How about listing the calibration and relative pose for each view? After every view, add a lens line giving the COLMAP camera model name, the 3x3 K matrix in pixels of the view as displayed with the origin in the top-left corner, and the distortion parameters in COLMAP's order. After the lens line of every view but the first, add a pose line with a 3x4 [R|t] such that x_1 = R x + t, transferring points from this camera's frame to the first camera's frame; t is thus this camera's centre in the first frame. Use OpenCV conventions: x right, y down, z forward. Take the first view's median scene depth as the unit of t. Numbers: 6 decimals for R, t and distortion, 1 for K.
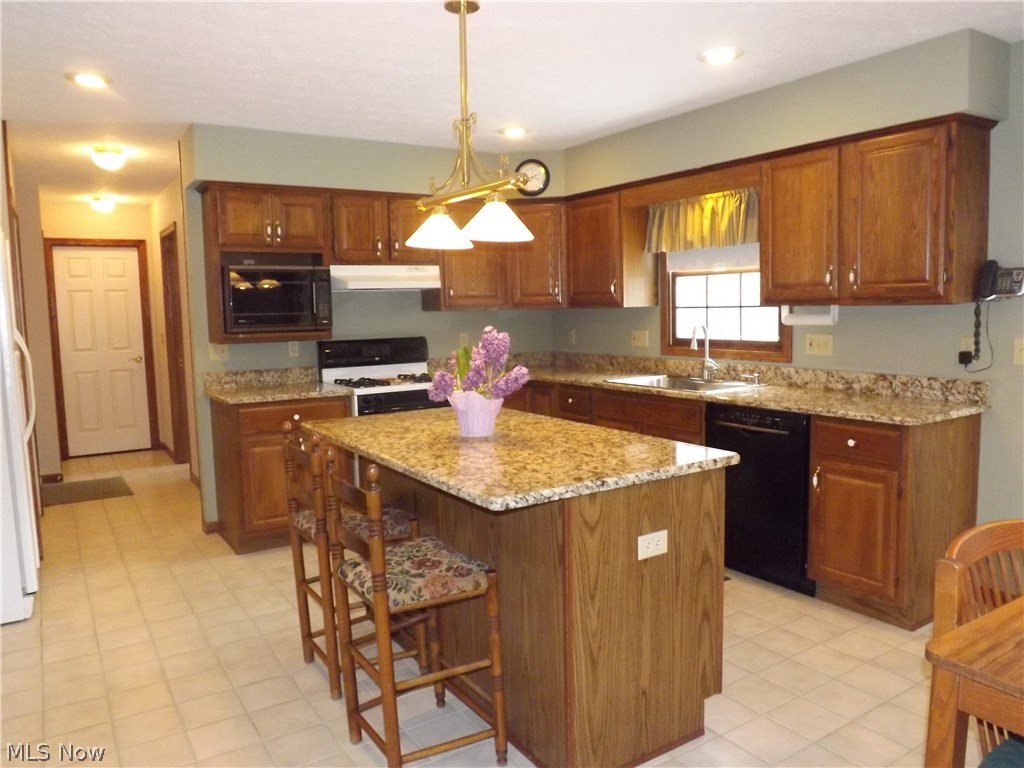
lens RADIAL K [[739.5, 0, 518.1], [0, 739.5, 383.2], [0, 0, 1]] dist [-0.066214, 0.020862]
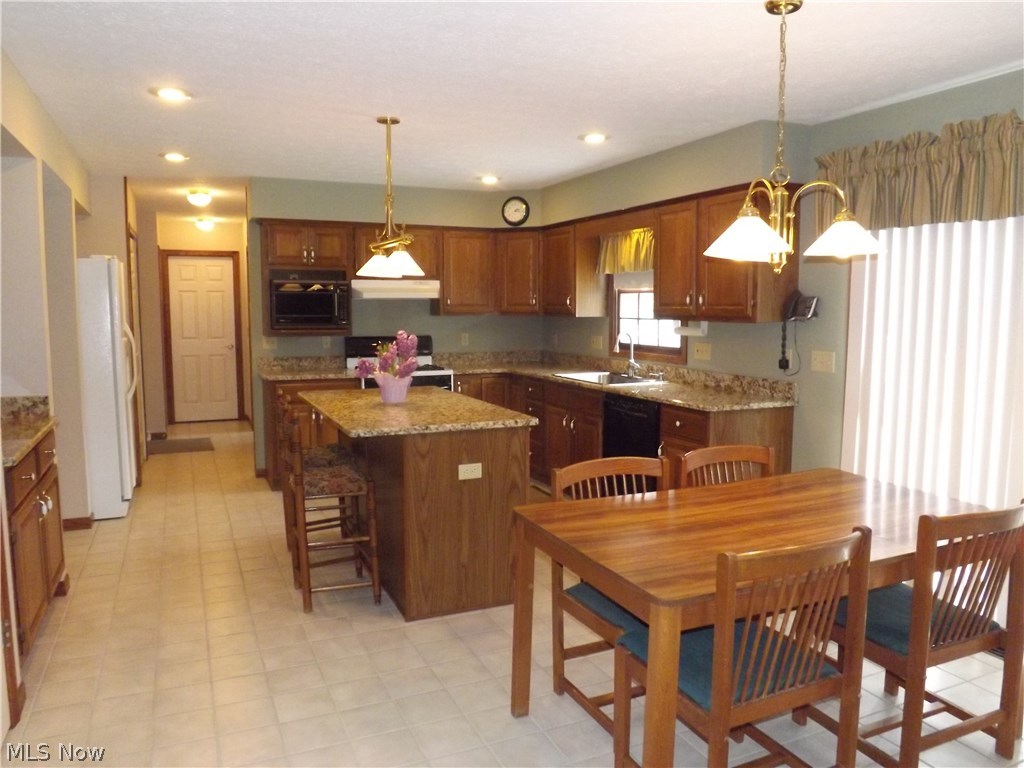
lens RADIAL K [[739.5, 0, 513.2], [0, 739.5, 386.0], [0, 0, 1]] dist [-0.066214, 0.020862]
pose [[0.987426, 0.039488, -0.153070, 0.304643], [-0.038698, 0.999218, 0.008138, 0.010799], [0.153272, -0.002112, 0.988182, -0.334497]]
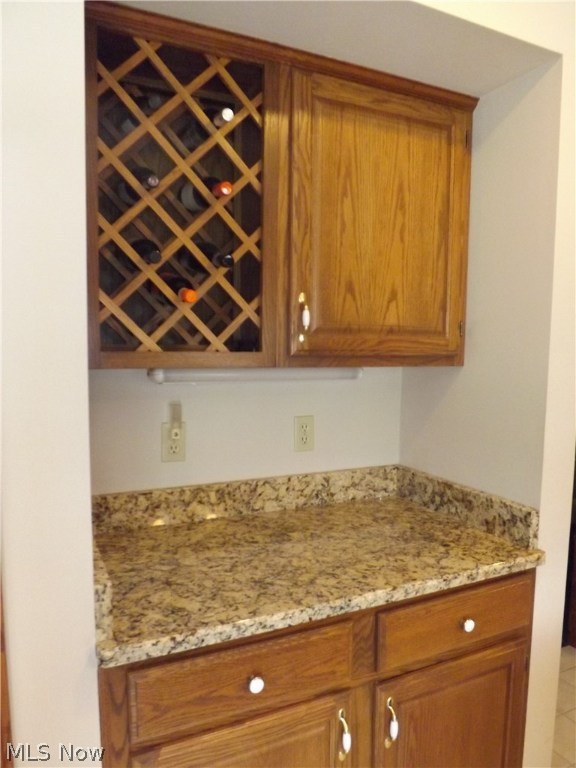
lens RADIAL K [[554.7, 0, 302.4], [0, 554.7, 399.3], [0, 0, 1]] dist [-0.066214, 0.020862]
pose [[-0.132972, 0.118781, -0.983976, -0.054499], [-0.112320, 0.984591, 0.134034, -0.056333], [0.984735, 0.128343, -0.117581, 0.388533]]
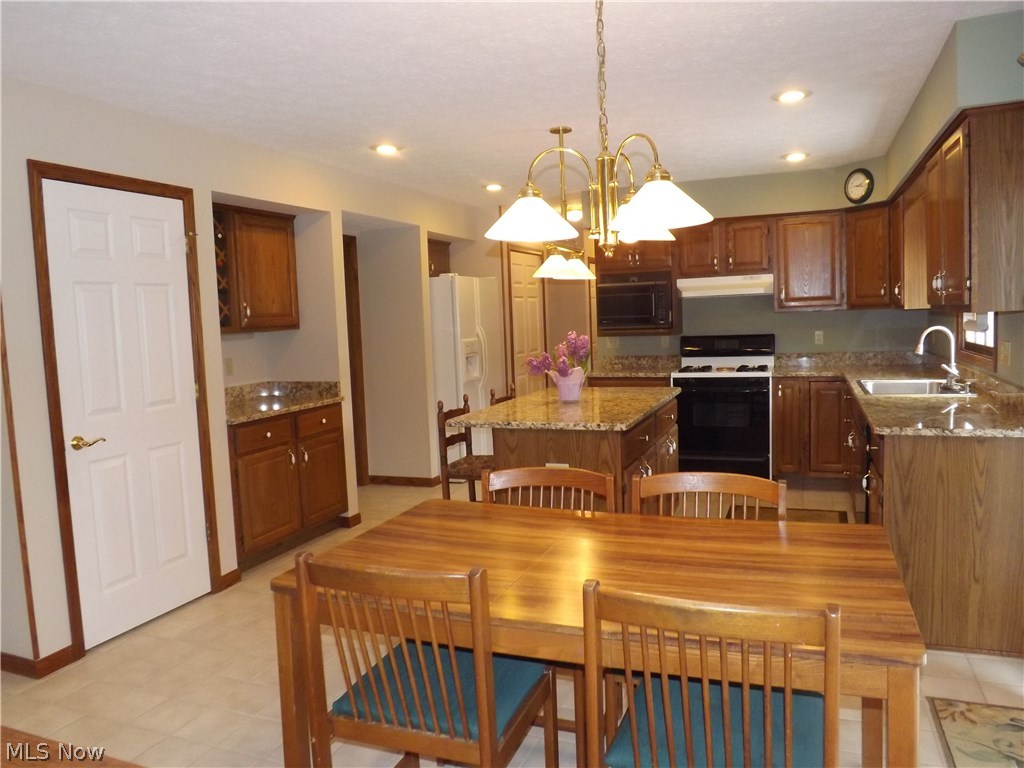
lens RADIAL K [[739.5, 0, 509.0], [0, 739.5, 378.7], [0, 0, 1]] dist [-0.066214, 0.020862]
pose [[0.568974, 0.067008, -0.819621, 0.847689], [-0.057128, 0.997488, 0.041892, -0.024832], [0.820369, 0.022987, 0.571372, -0.004863]]
